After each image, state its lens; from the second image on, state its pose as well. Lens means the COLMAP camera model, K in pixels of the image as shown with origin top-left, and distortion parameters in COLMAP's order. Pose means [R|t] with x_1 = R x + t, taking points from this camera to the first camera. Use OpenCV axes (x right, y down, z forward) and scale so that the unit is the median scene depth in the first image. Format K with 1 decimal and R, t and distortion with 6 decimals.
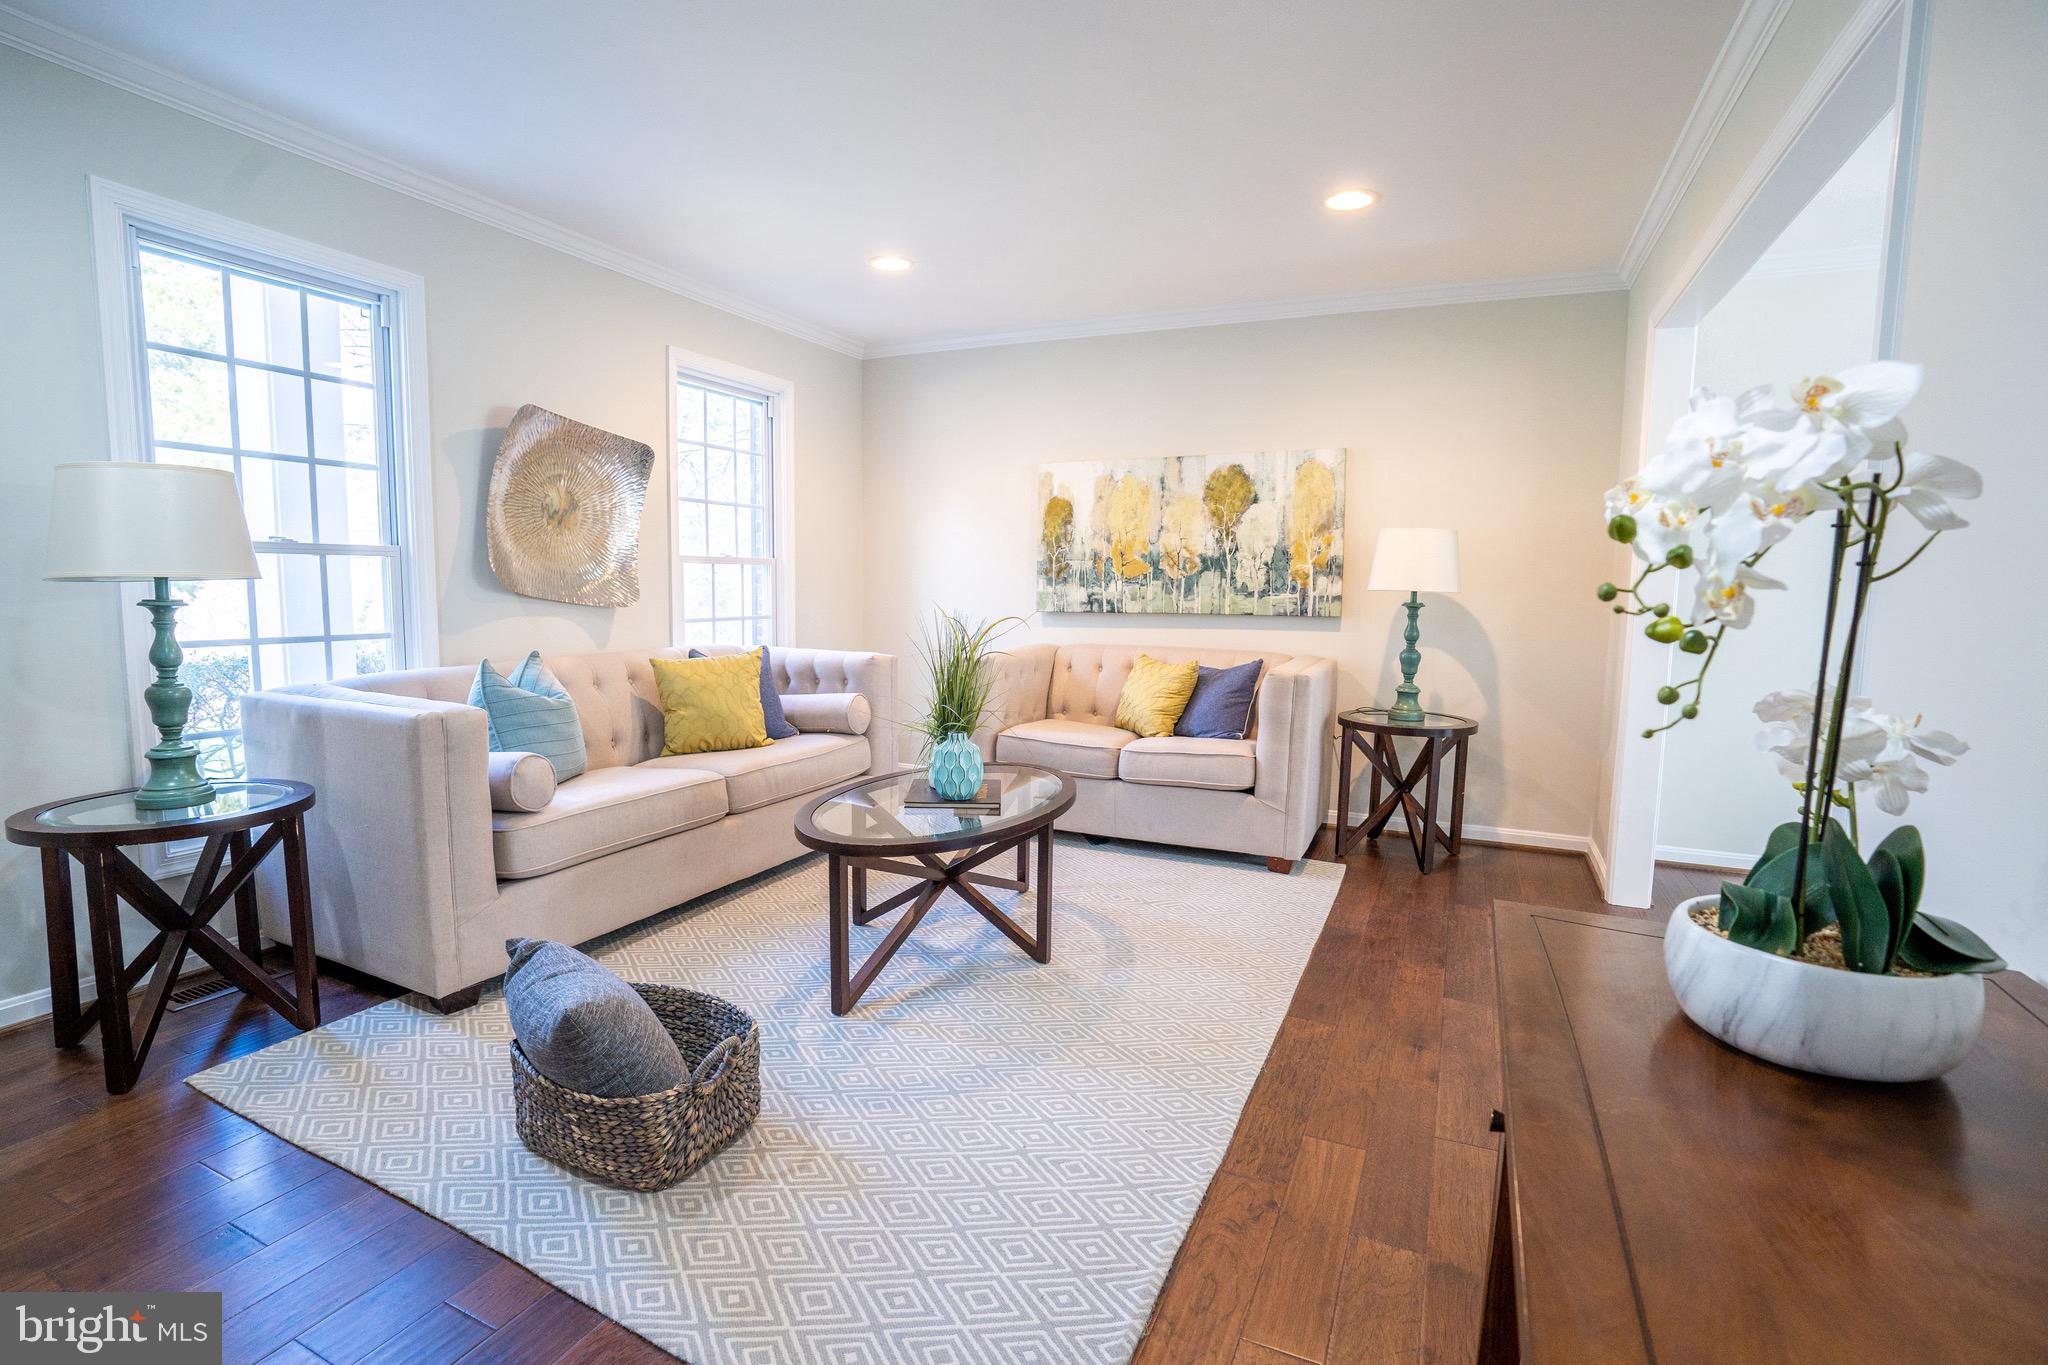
lens RADIAL K [[953.4, 0, 1019.2], [0, 953.4, 696.8], [0, 0, 1]] dist [-0.032710, 0.003631]
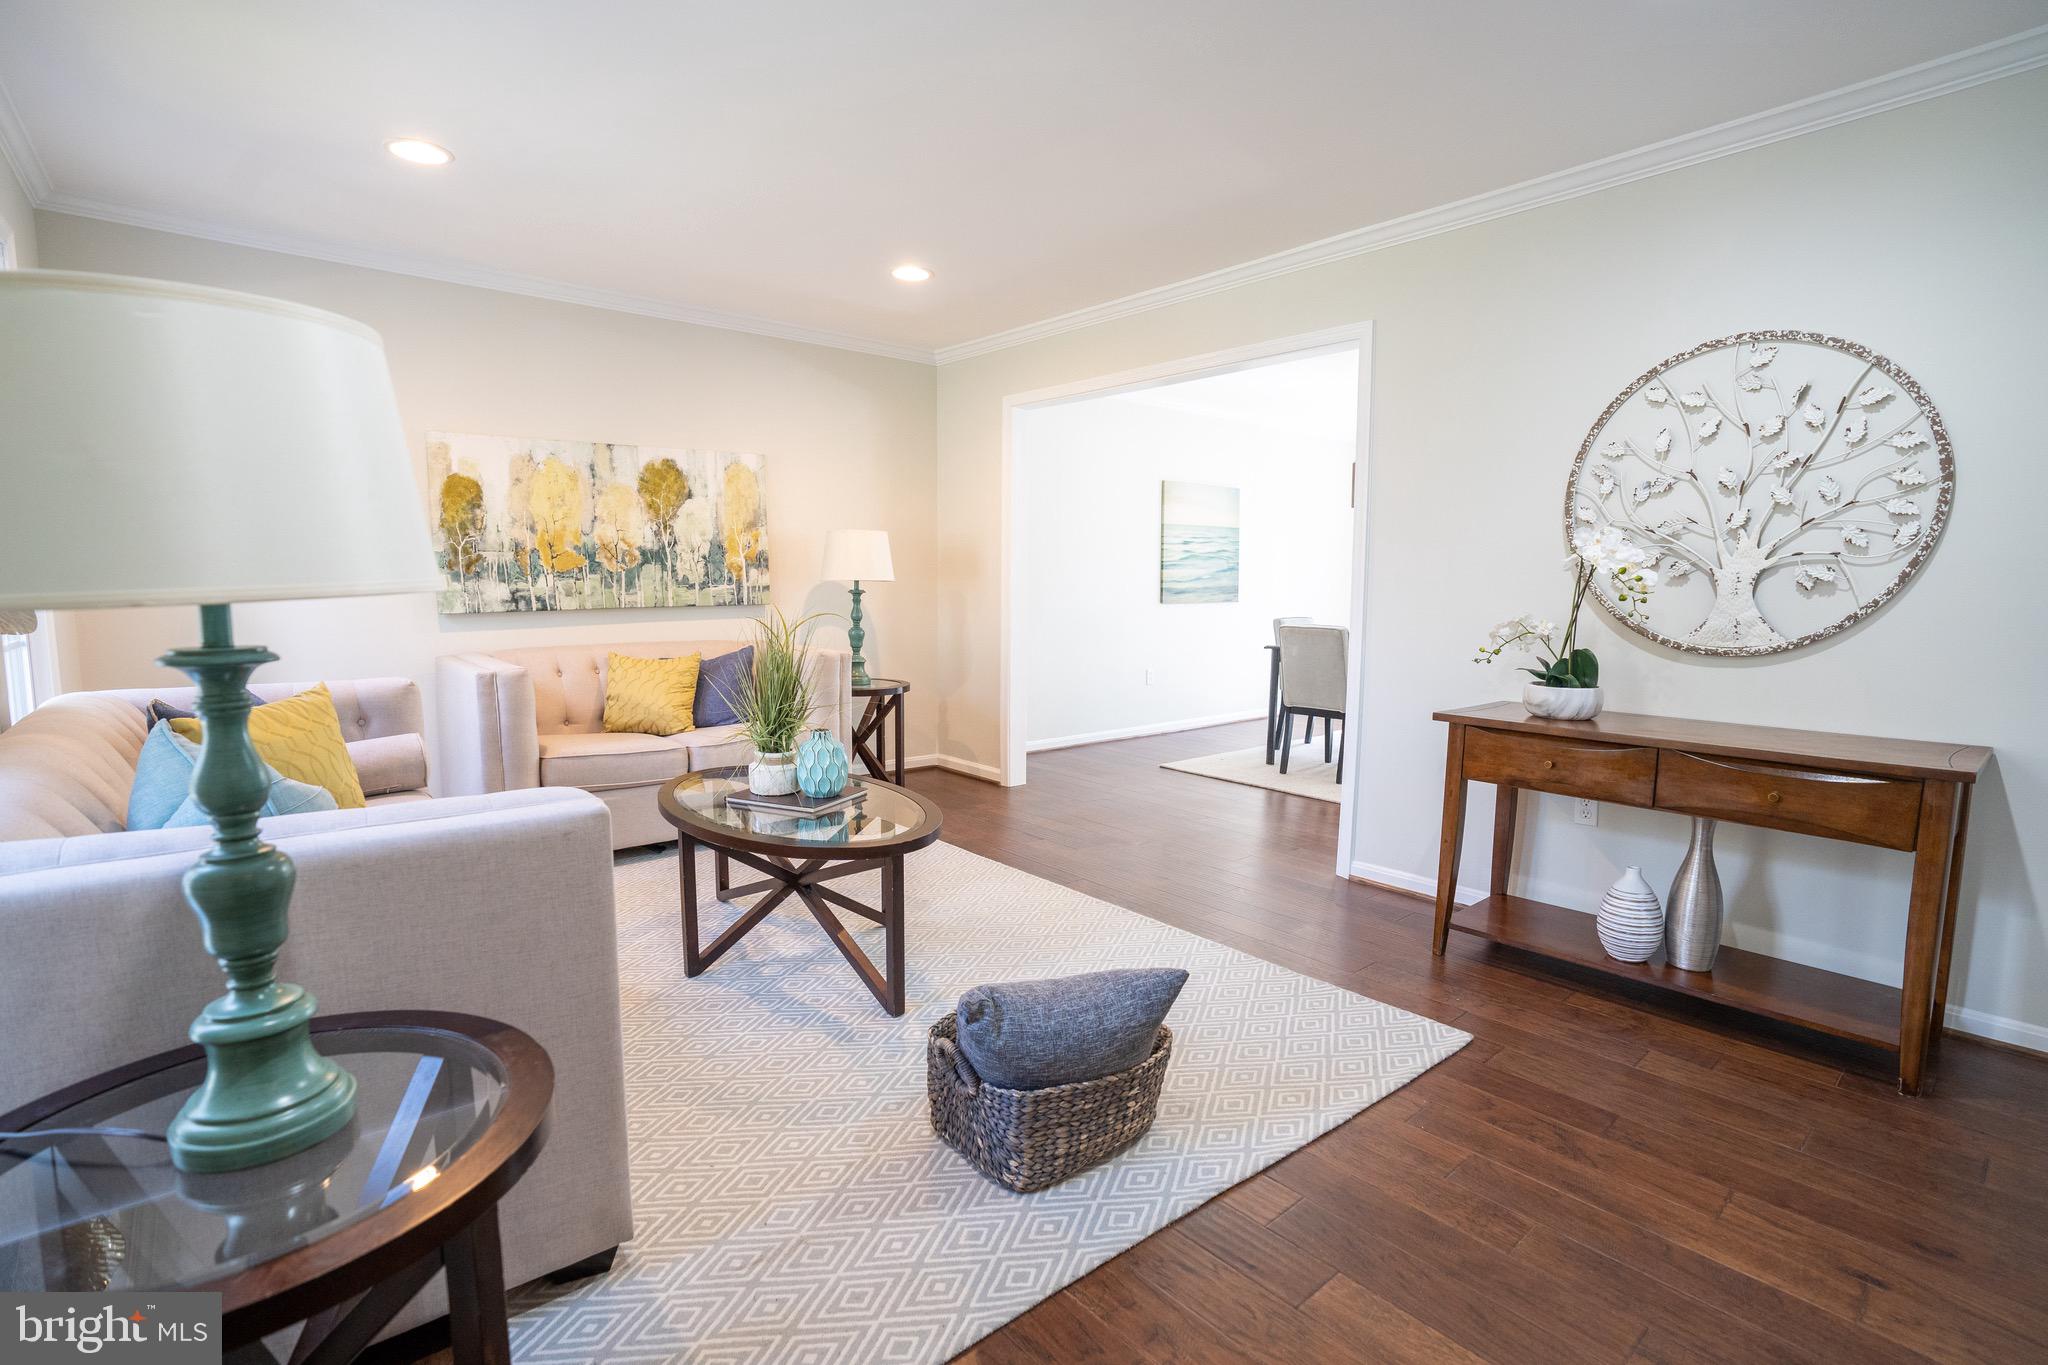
lens RADIAL K [[953.4, 0, 1022.2], [0, 953.4, 663.0], [0, 0, 1]] dist [-0.032710, 0.003631]
pose [[0.430399, -0.093553, 0.897777, -0.527126], [0.110569, 0.992588, 0.050425, -0.037053], [-0.895841, 0.077563, 0.437554, 0.231650]]
